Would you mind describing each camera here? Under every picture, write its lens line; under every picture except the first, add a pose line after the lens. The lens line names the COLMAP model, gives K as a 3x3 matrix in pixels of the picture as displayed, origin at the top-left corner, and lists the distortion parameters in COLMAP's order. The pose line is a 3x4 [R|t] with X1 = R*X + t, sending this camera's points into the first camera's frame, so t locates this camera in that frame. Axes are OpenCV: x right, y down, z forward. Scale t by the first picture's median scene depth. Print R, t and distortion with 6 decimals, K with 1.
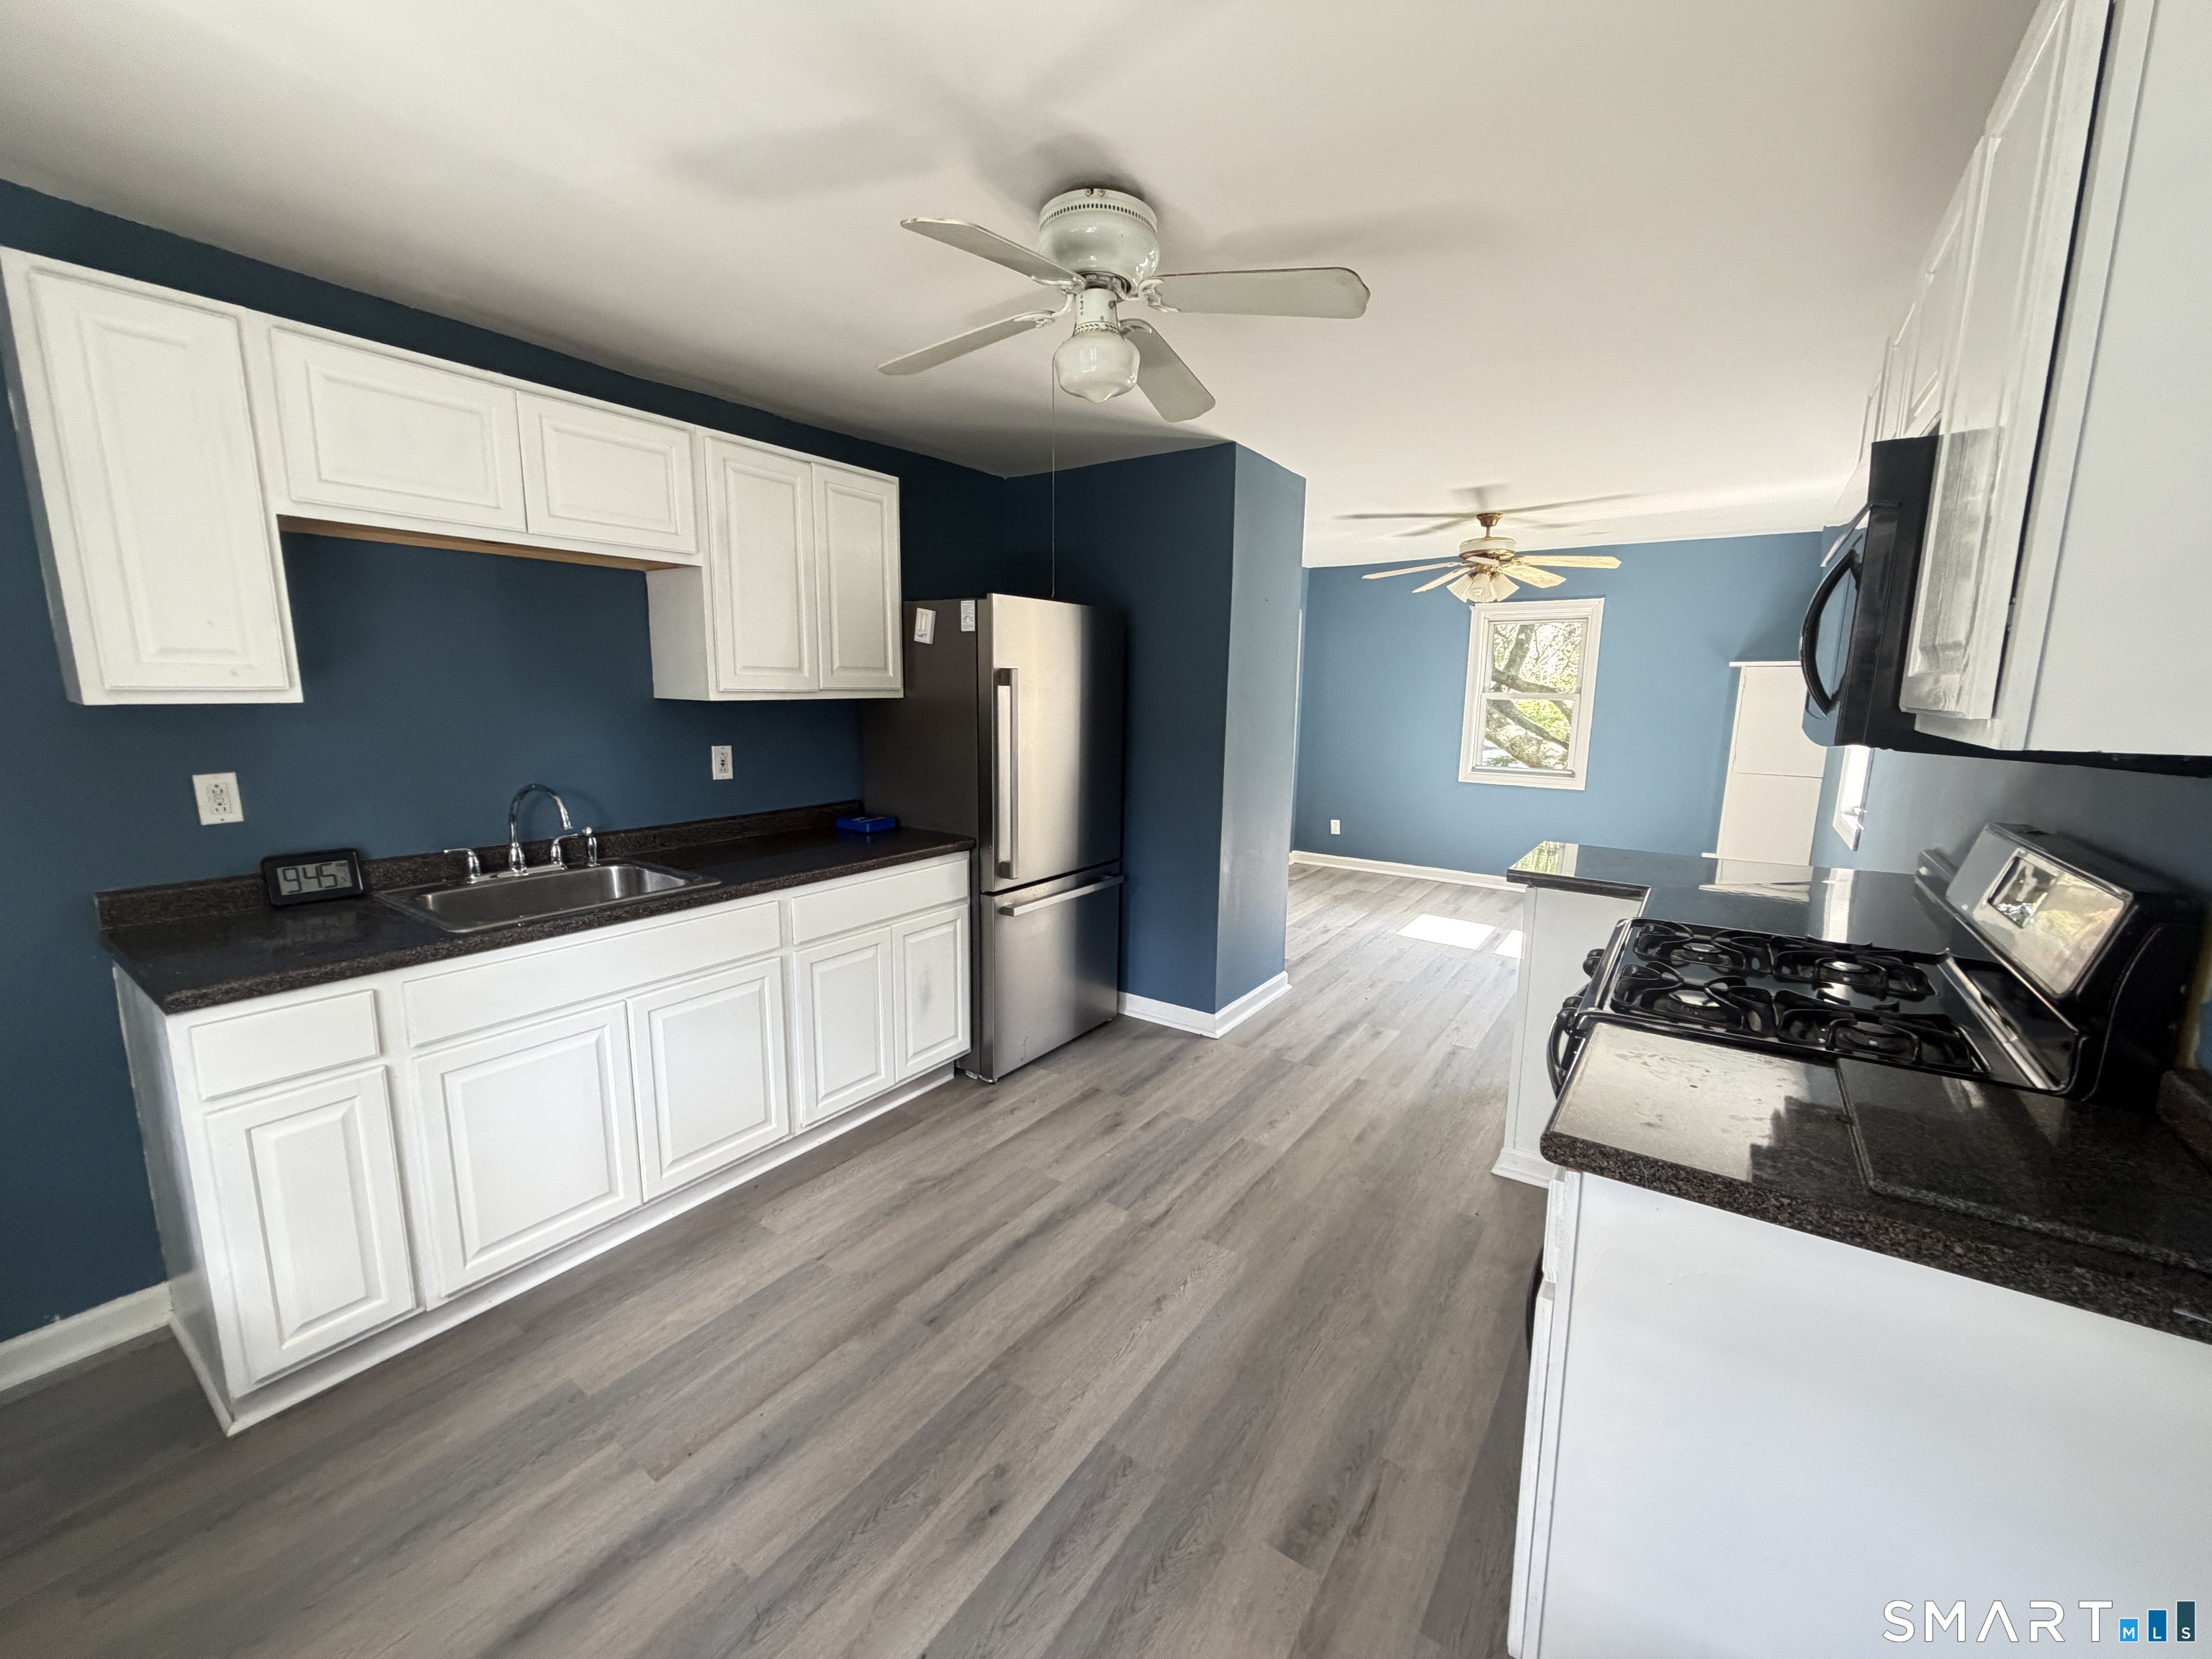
lens RADIAL K [[883.4, 0, 1106.0], [0, 883.4, 829.5], [0, 0, 1]] dist [0.001436, 0.000273]
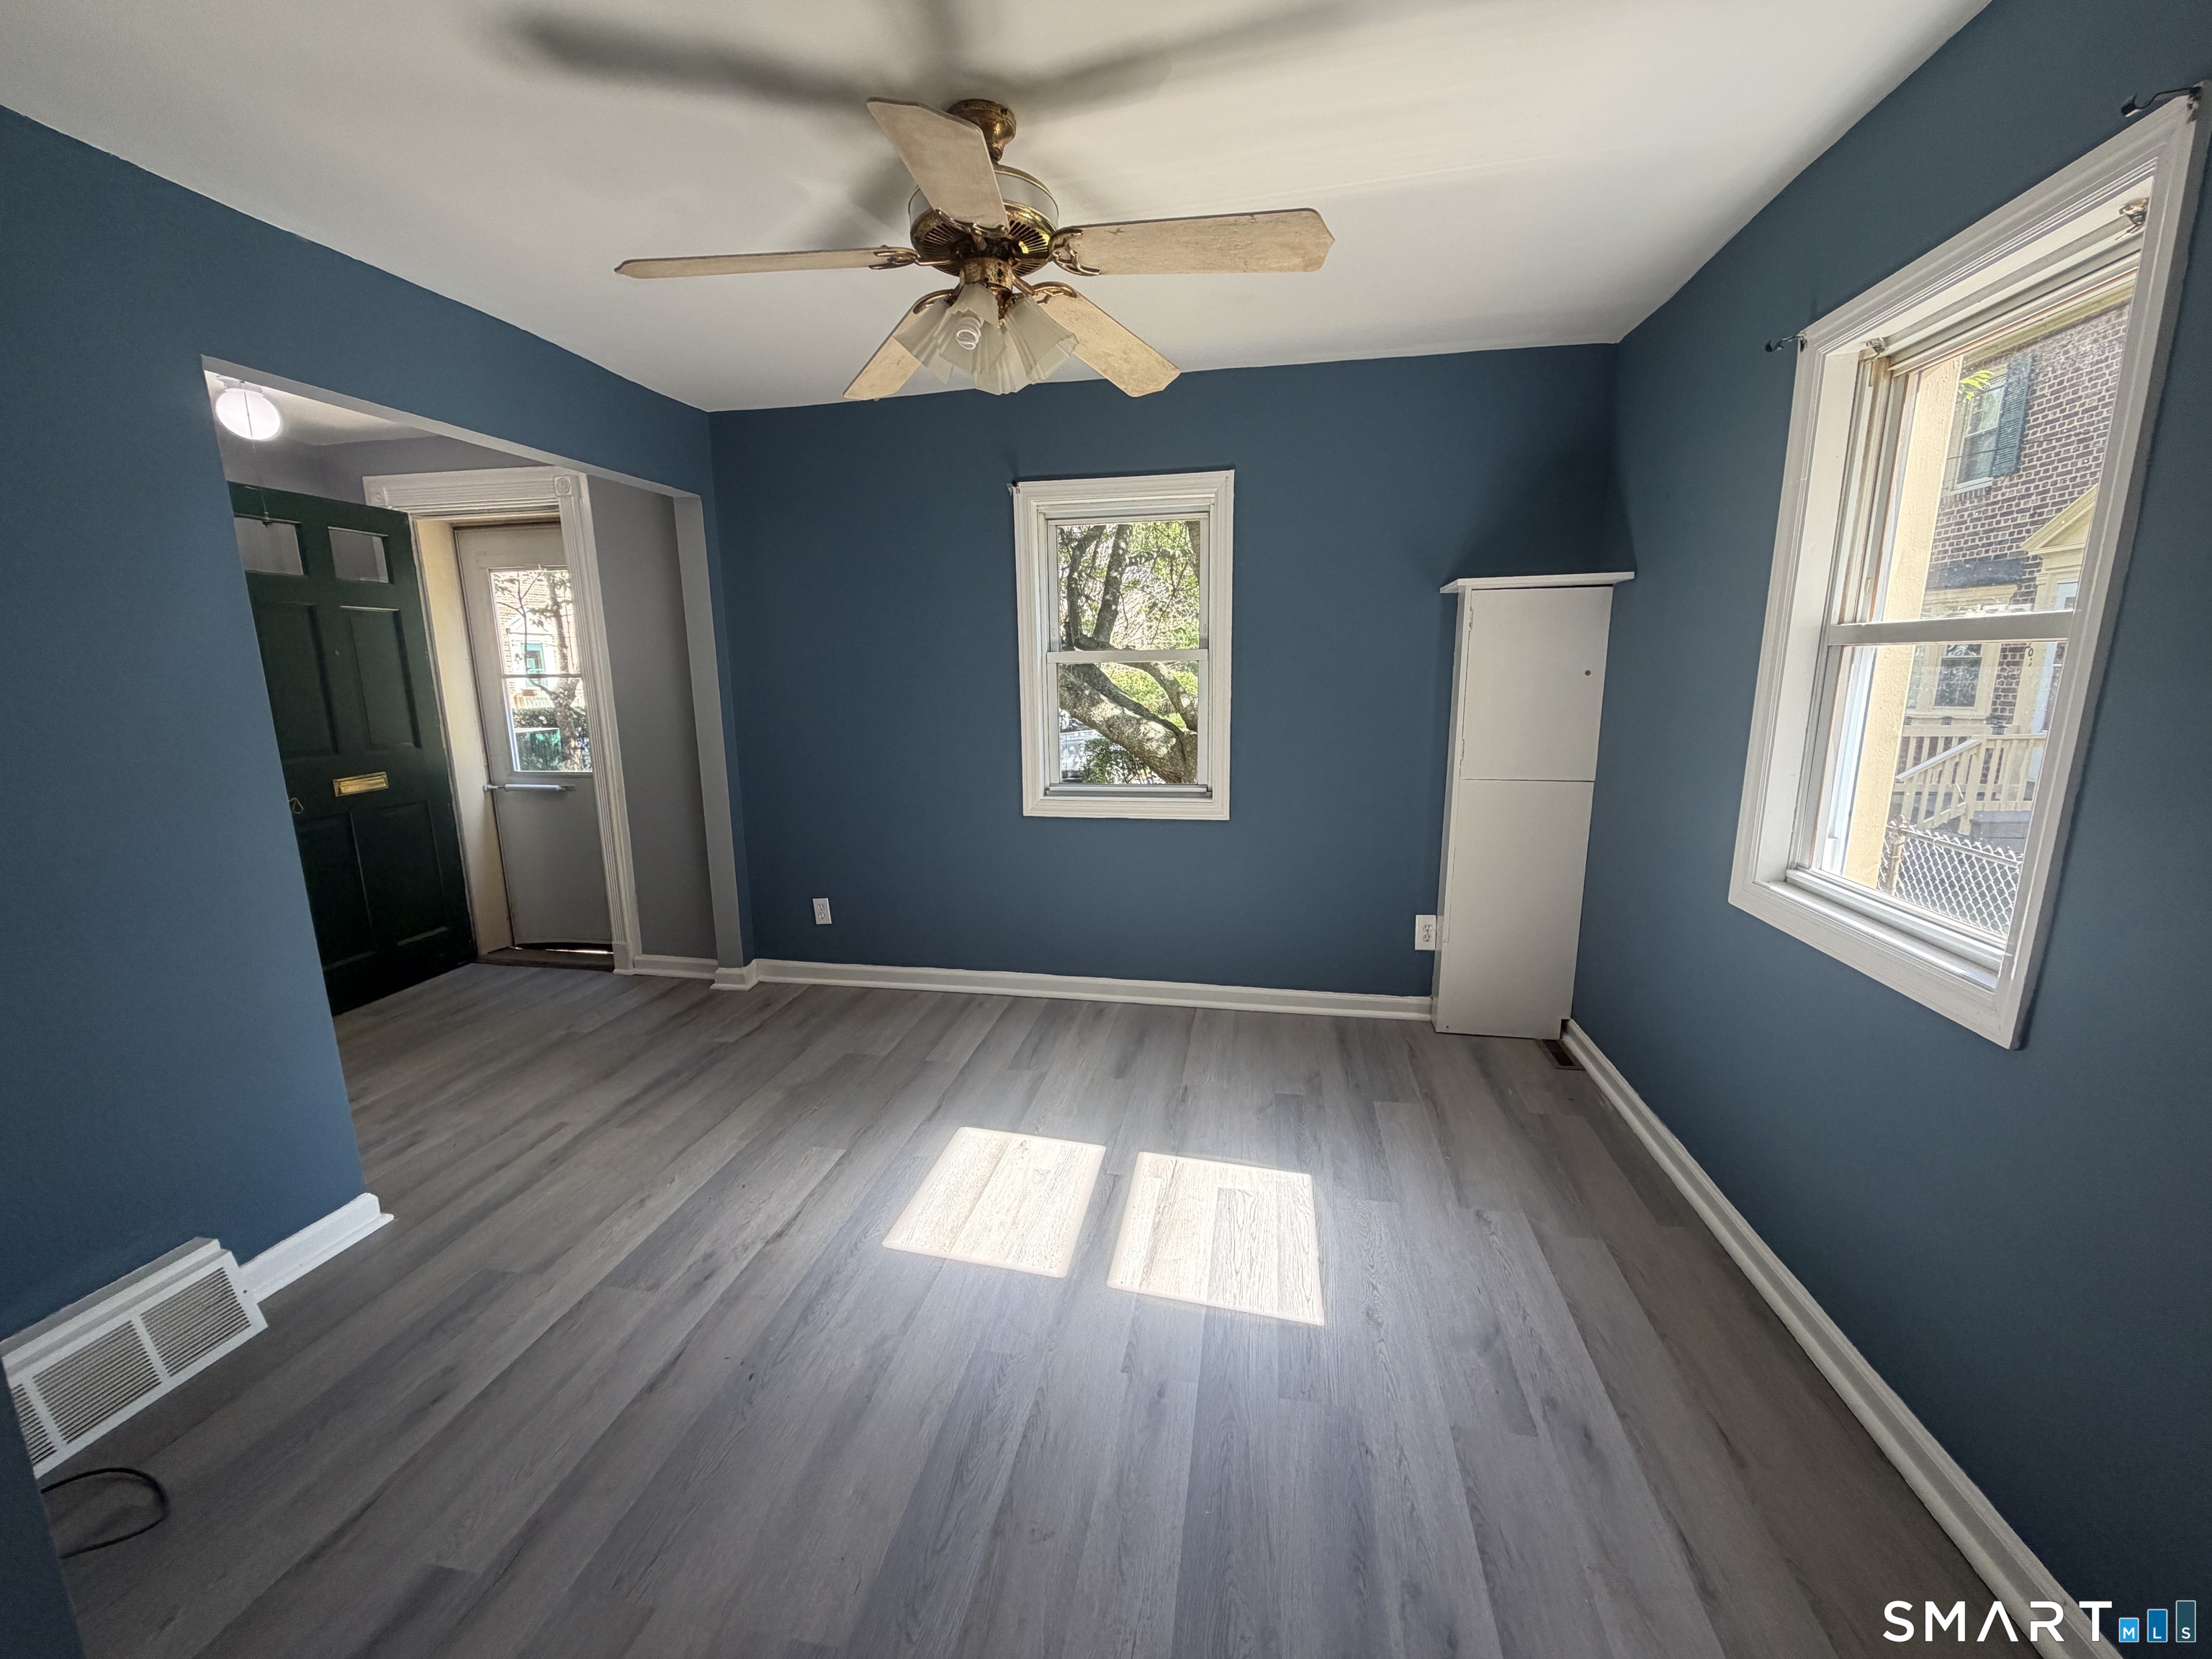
lens RADIAL K [[882.9, 0, 1106.0], [0, 882.9, 829.5], [0, 0, 1]] dist [0.000166, -0.000012]
pose [[0.909998, -0.095583, 0.403446, 0.487333], [0.086814, 0.995421, 0.040017, -0.137760], [-0.405423, -0.001391, 0.914128, 1.044115]]
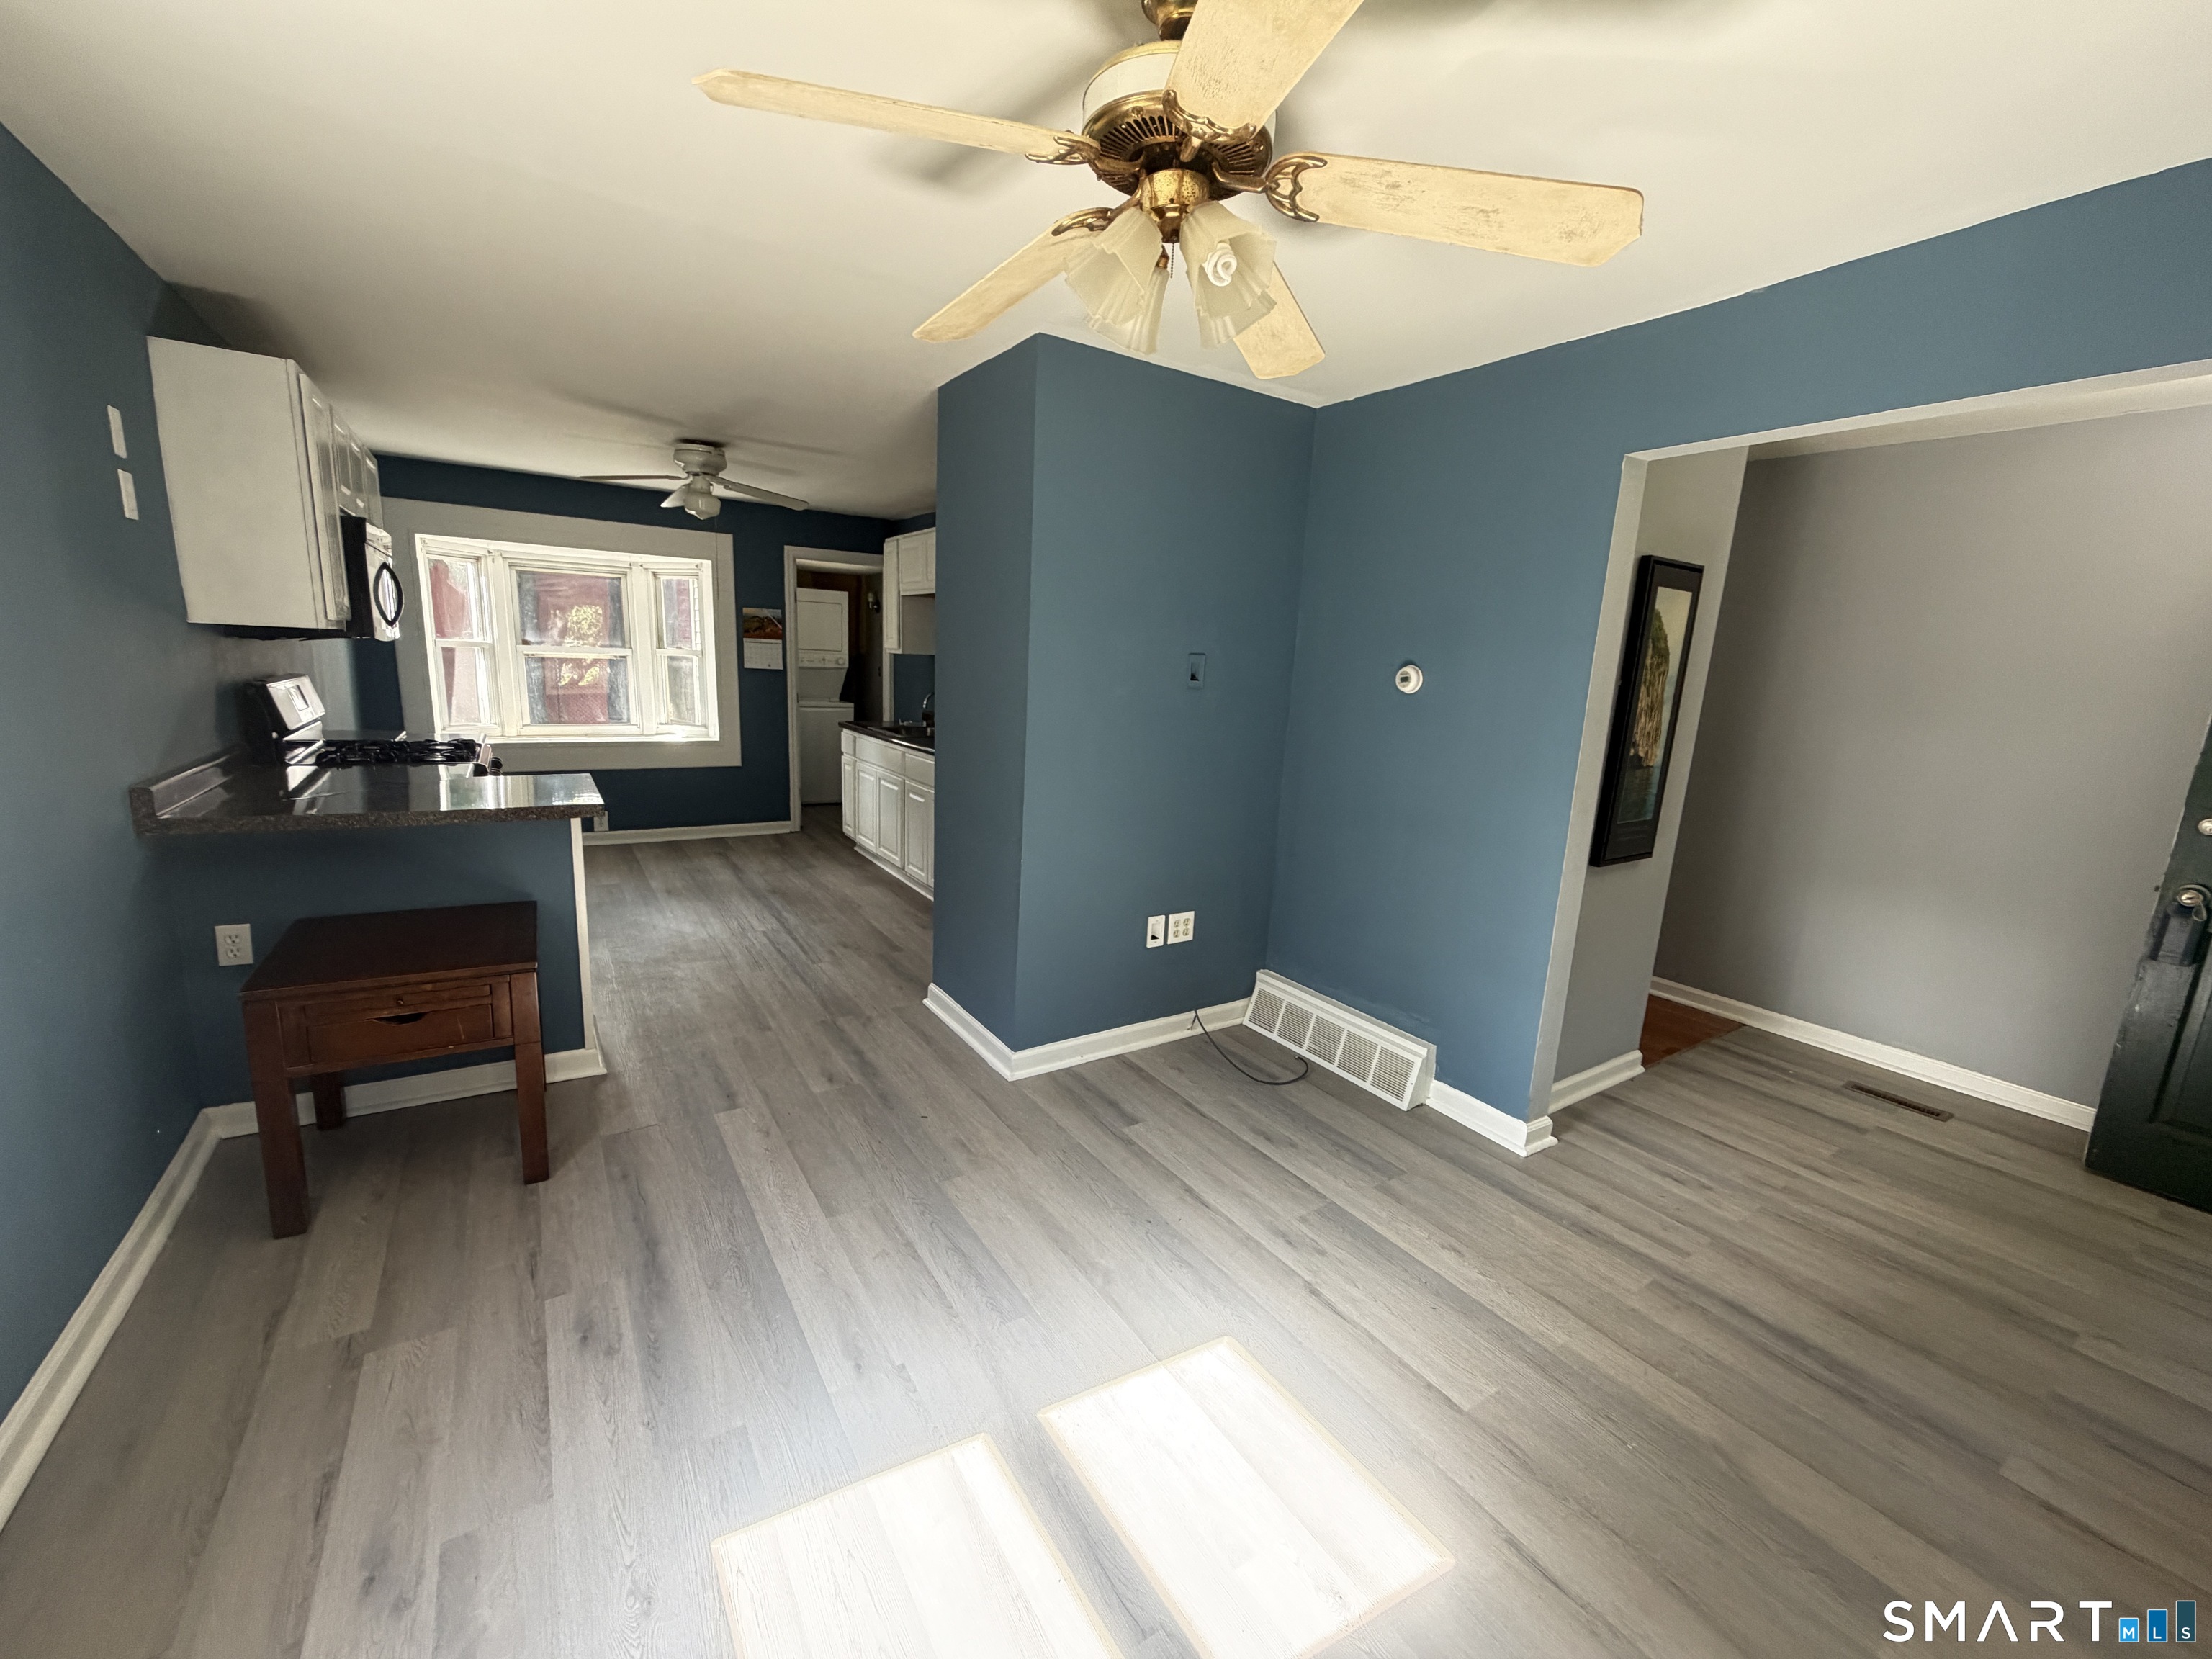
lens RADIAL K [[882.9, 0, 1106.0], [0, 882.9, 829.5], [0, 0, 1]] dist [0.000166, -0.000012]
pose [[-0.373424, 0.150940, -0.915299, 1.148052], [-0.200095, 0.950342, 0.238354, -0.279298], [0.905823, 0.272154, -0.324678, 1.798113]]
